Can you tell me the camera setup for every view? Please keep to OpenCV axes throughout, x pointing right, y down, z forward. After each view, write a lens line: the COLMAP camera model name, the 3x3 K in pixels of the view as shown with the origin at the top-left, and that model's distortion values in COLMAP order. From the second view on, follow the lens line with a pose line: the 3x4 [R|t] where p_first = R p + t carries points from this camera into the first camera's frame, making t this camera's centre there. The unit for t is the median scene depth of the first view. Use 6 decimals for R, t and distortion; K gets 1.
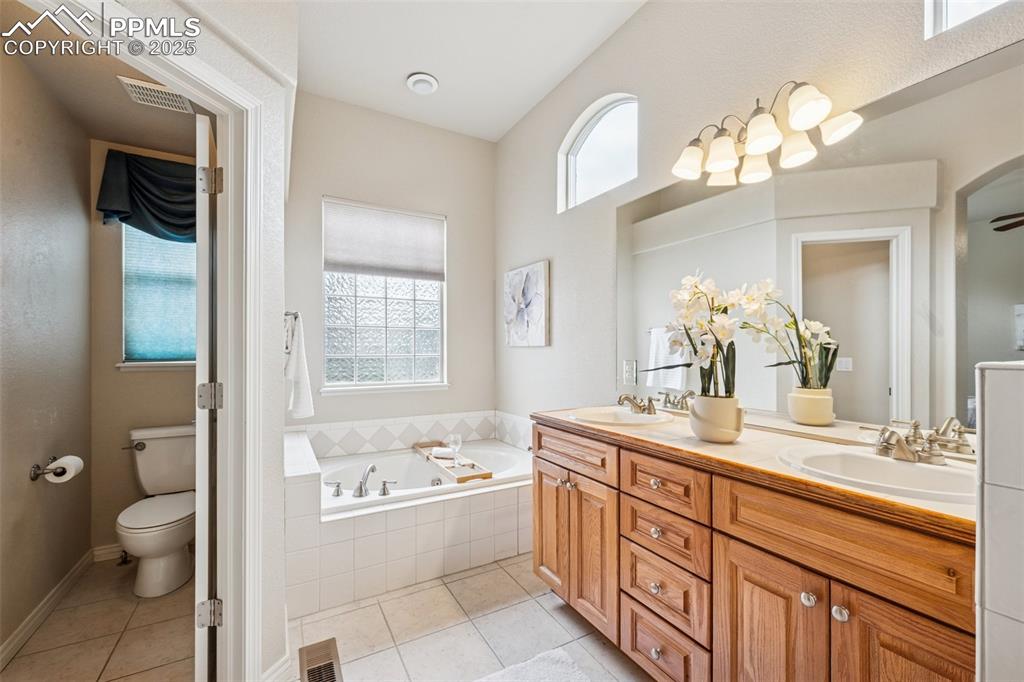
lens RADIAL K [[421.6, 0, 507.9], [0, 421.6, 348.0], [0, 0, 1]] dist [0.001646, 0.000099]
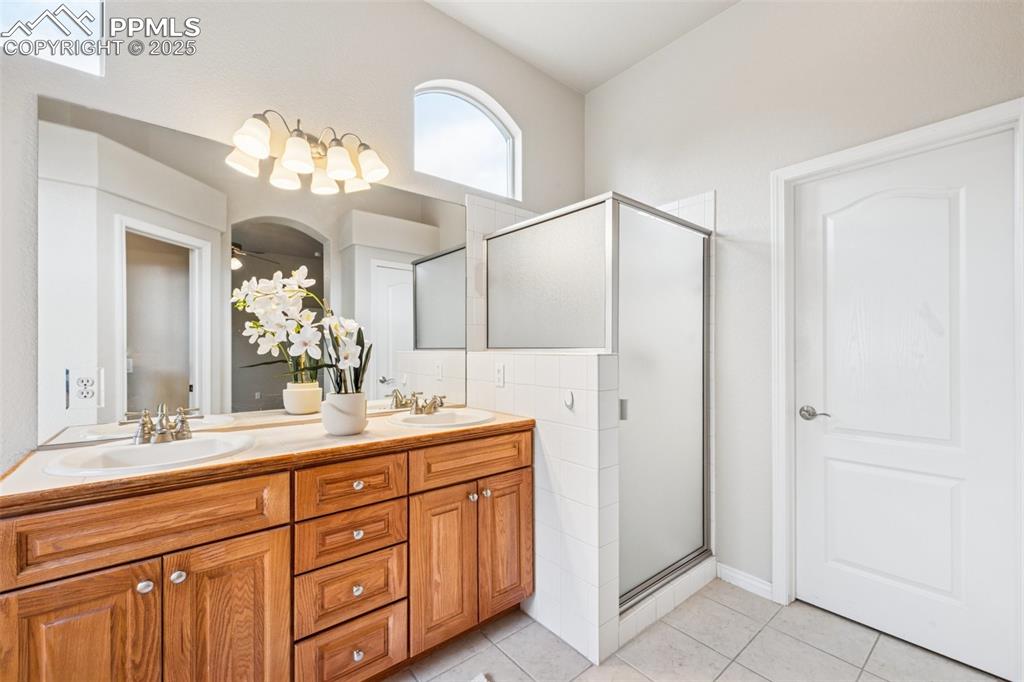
lens RADIAL K [[421.6, 0, 515.3], [0, 421.6, 349.6], [0, 0, 1]] dist [0.001646, 0.000099]
pose [[-0.202989, 0.000725, 0.979181, -0.732012], [-0.002512, 0.999996, -0.001261, 0.003496], [-0.979178, -0.002715, -0.202986, 0.883537]]
